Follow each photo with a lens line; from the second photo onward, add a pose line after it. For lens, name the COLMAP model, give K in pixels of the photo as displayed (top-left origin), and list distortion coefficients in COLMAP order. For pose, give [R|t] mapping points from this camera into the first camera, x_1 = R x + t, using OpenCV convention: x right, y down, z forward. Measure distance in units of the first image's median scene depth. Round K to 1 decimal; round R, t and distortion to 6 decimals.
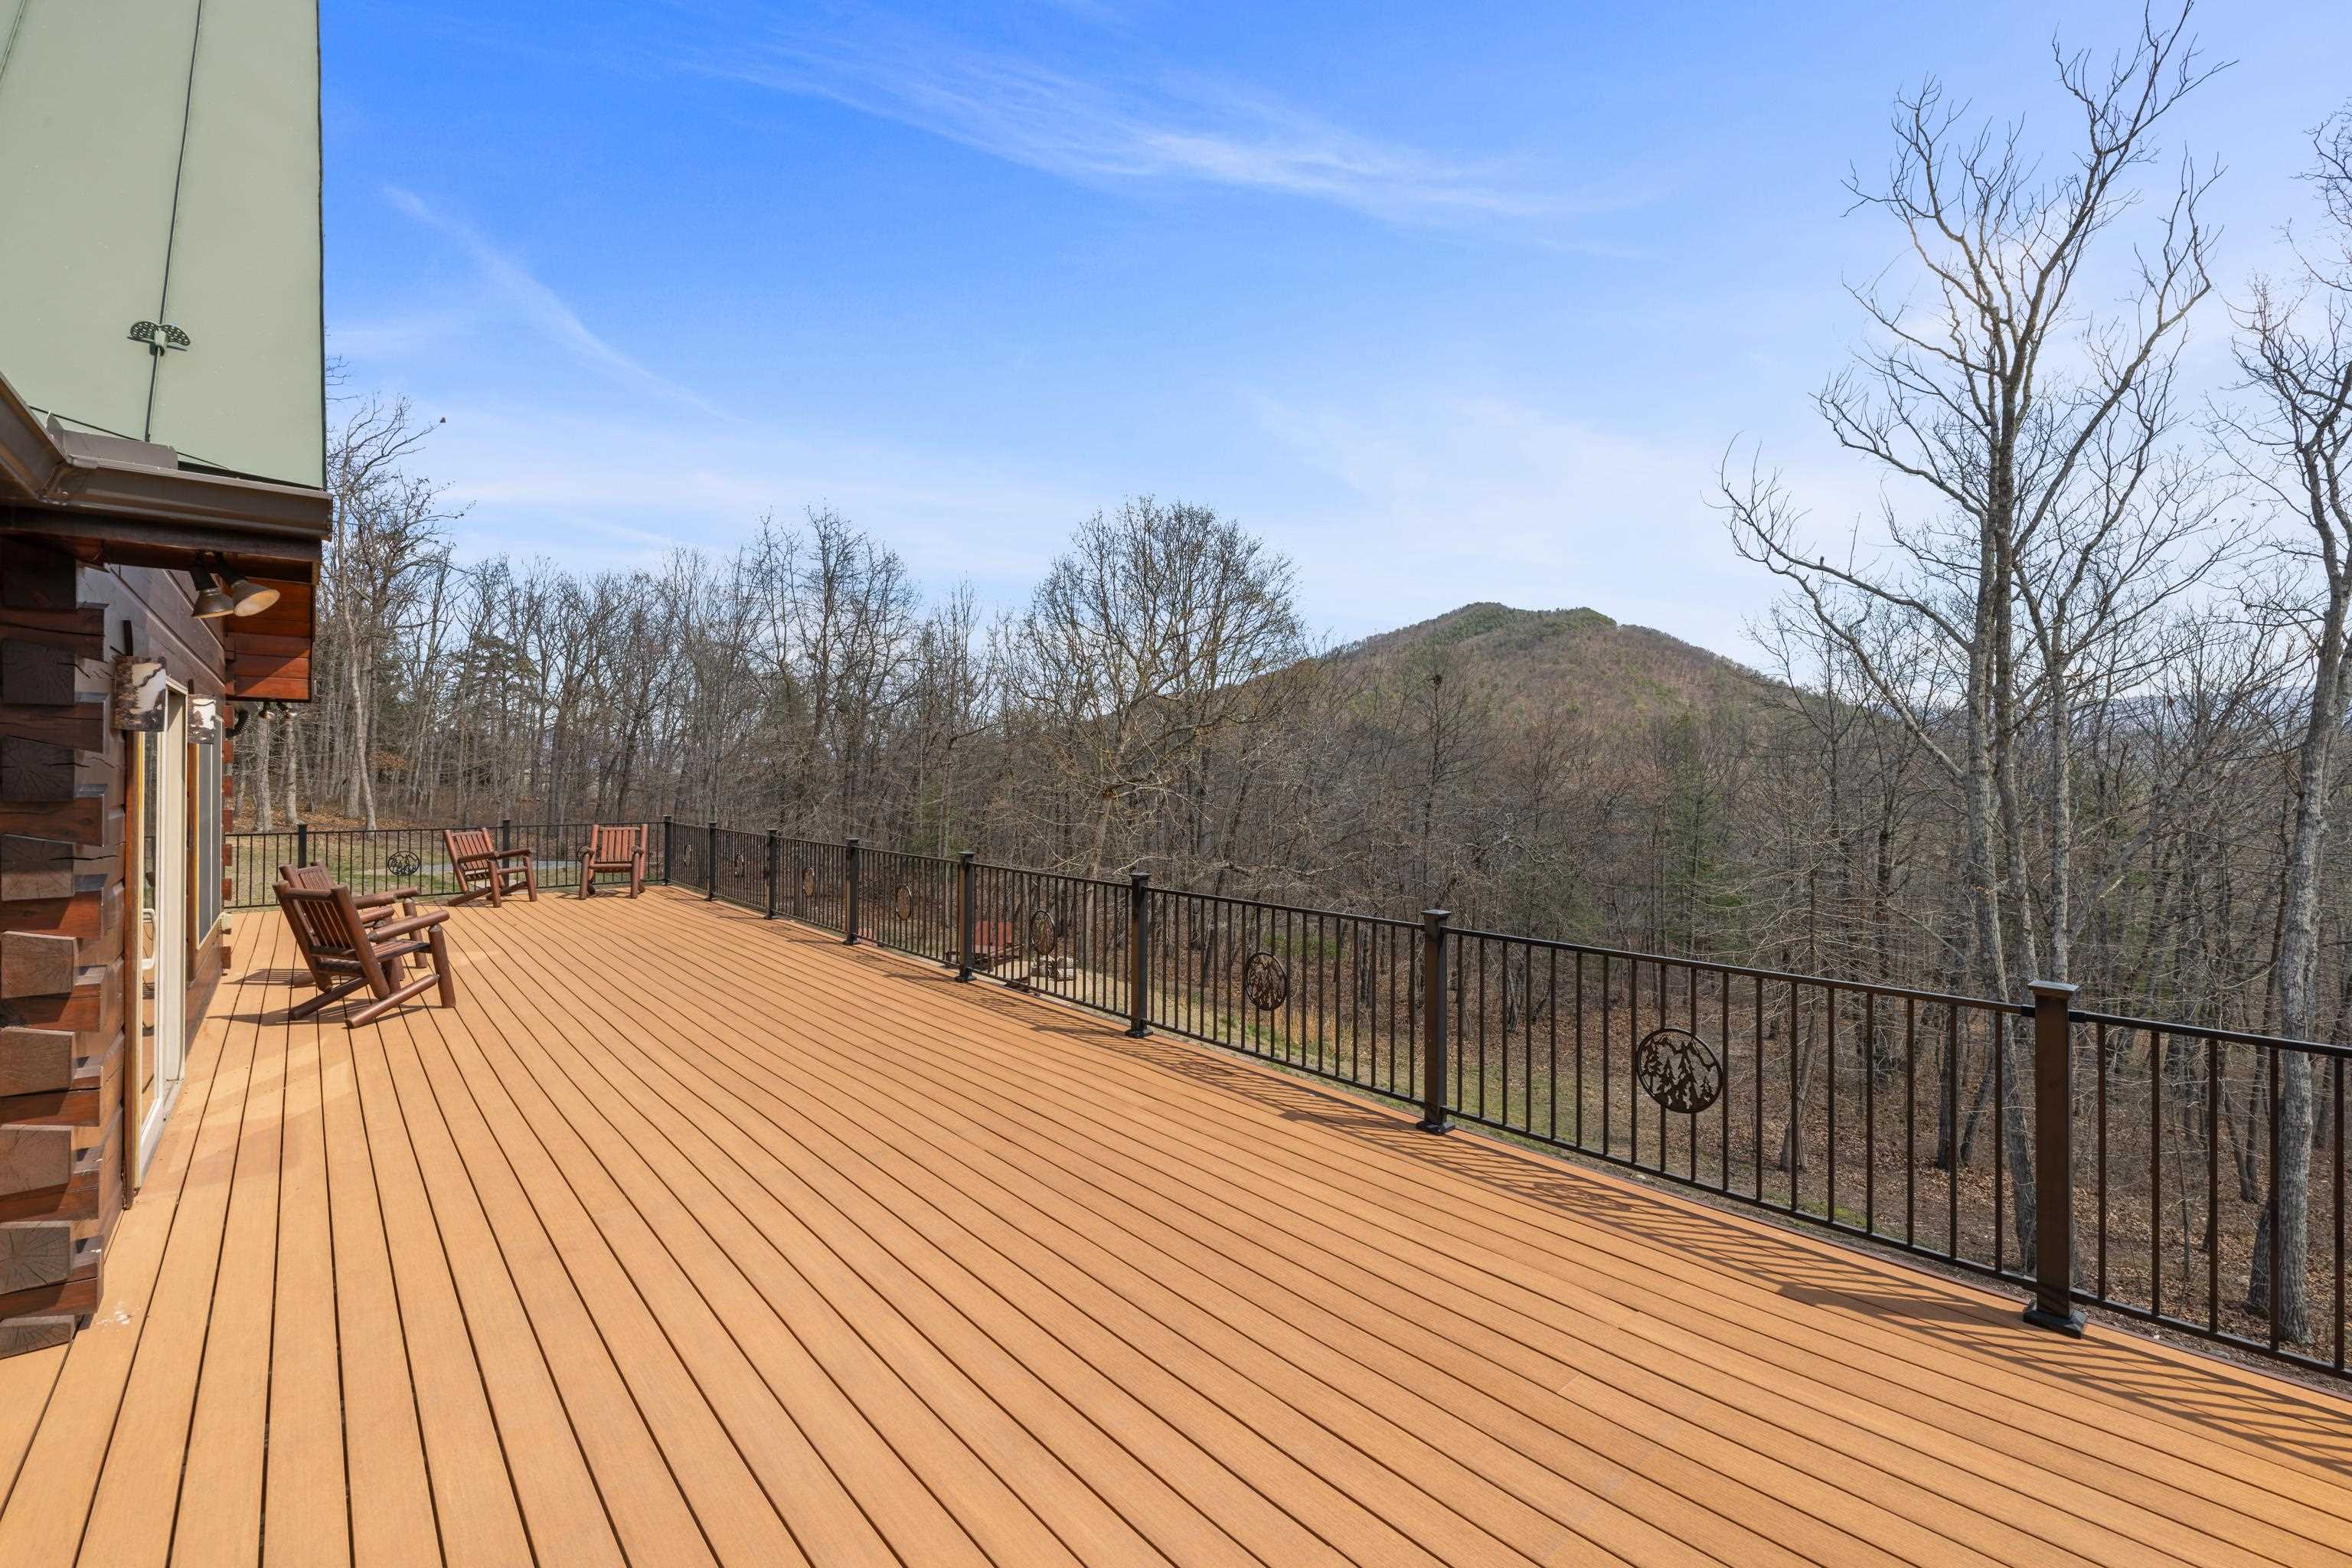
lens RADIAL K [[981.7, 0, 1159.7], [0, 981.7, 791.1], [0, 0, 1]] dist [0.001606, -0.000231]
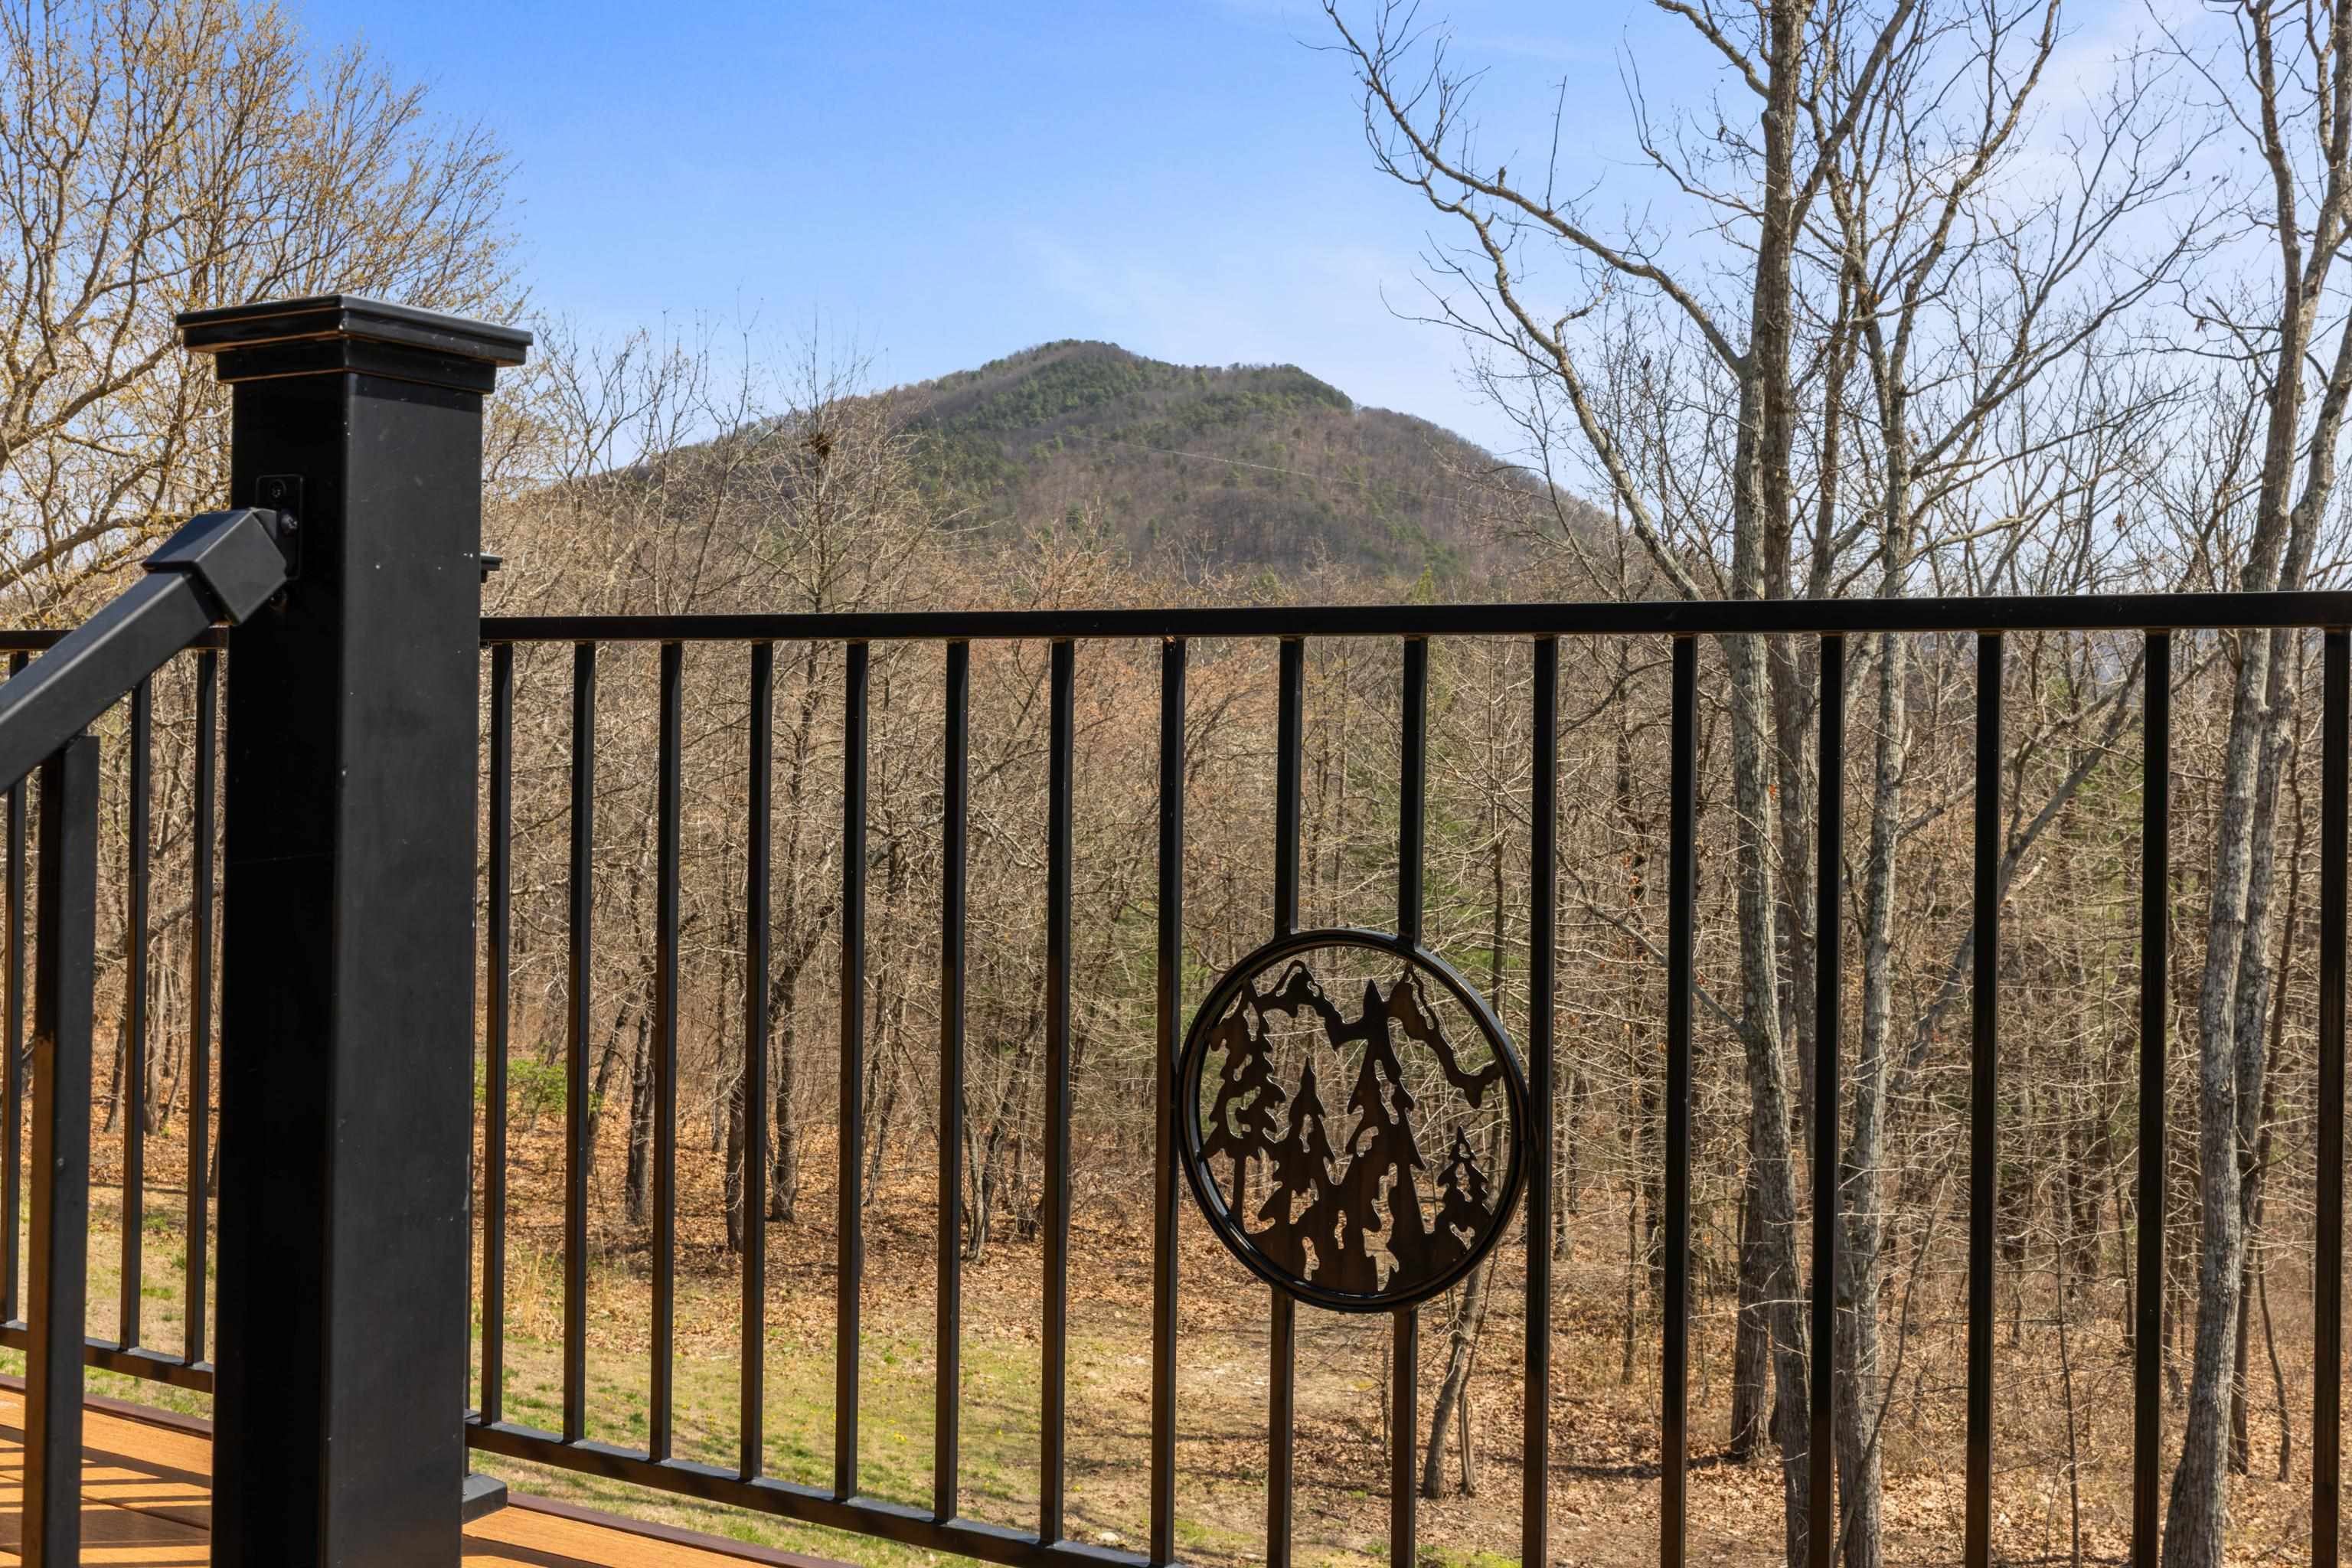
lens RADIAL K [[2338.5, 0, 1180.5], [0, 2338.5, 775.2], [0, 0, 1]] dist [0.012178, 0.000000]
pose [[0.935958, -0.001810, 0.352107, 0.130550], [0.000999, 0.999996, 0.002485, 0.041048], [-0.352110, -0.001974, 0.935956, 0.017786]]
